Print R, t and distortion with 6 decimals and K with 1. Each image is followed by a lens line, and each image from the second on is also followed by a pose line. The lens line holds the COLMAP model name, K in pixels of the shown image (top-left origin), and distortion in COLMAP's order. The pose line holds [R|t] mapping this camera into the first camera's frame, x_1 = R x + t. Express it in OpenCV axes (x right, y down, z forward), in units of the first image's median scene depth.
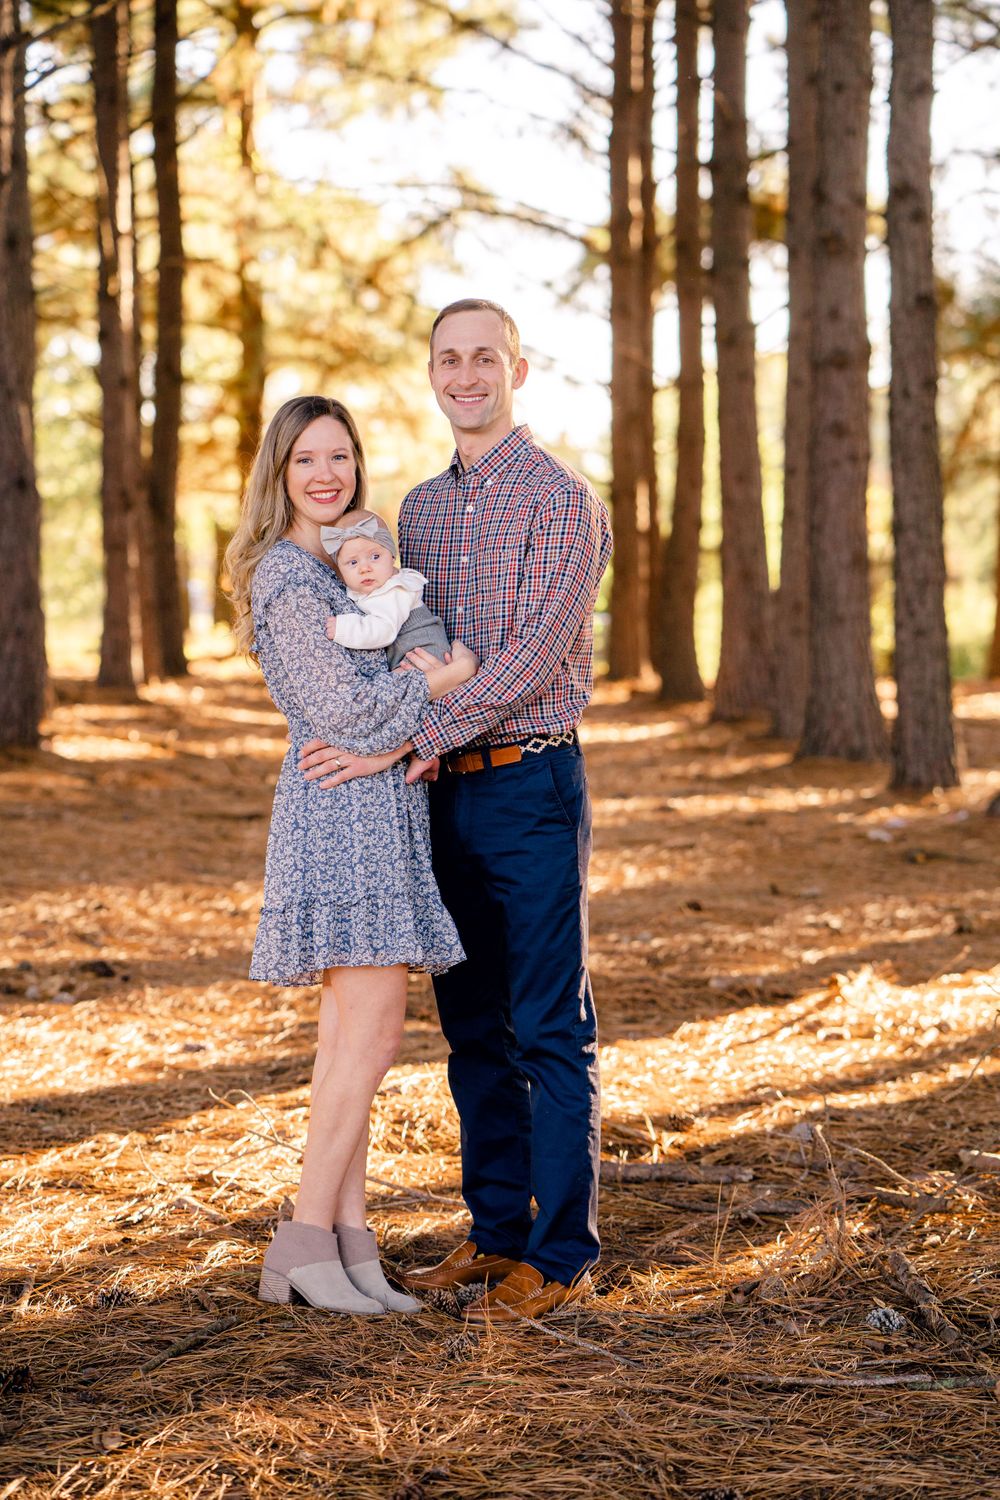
lens RADIAL K [[3387.5, 0, 485.9], [0, 3387.5, 749.1], [0, 0, 1]] dist [0.425299, 0.000000]
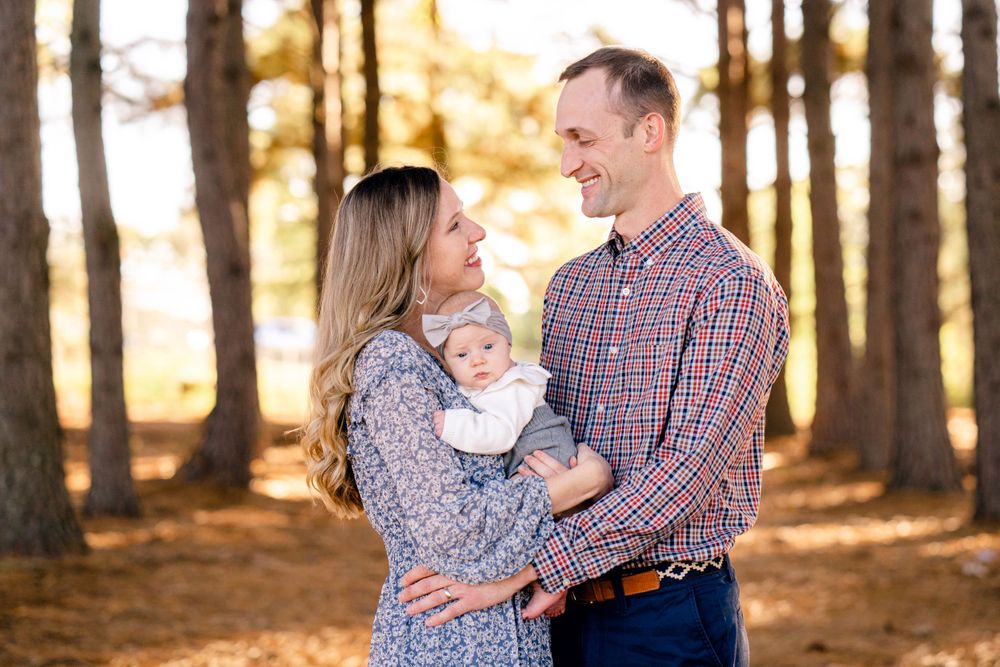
lens RADIAL K [[2258.3, 0, 497.7], [0, 2258.3, 329.9], [0, 0, 1]] dist [0.425299, 0.000000]
pose [[0.998357, -0.012848, -0.055846, 0.001233], [0.010019, 0.998667, -0.050638, -0.015749], [0.056422, 0.049996, 0.997154, 0.210899]]
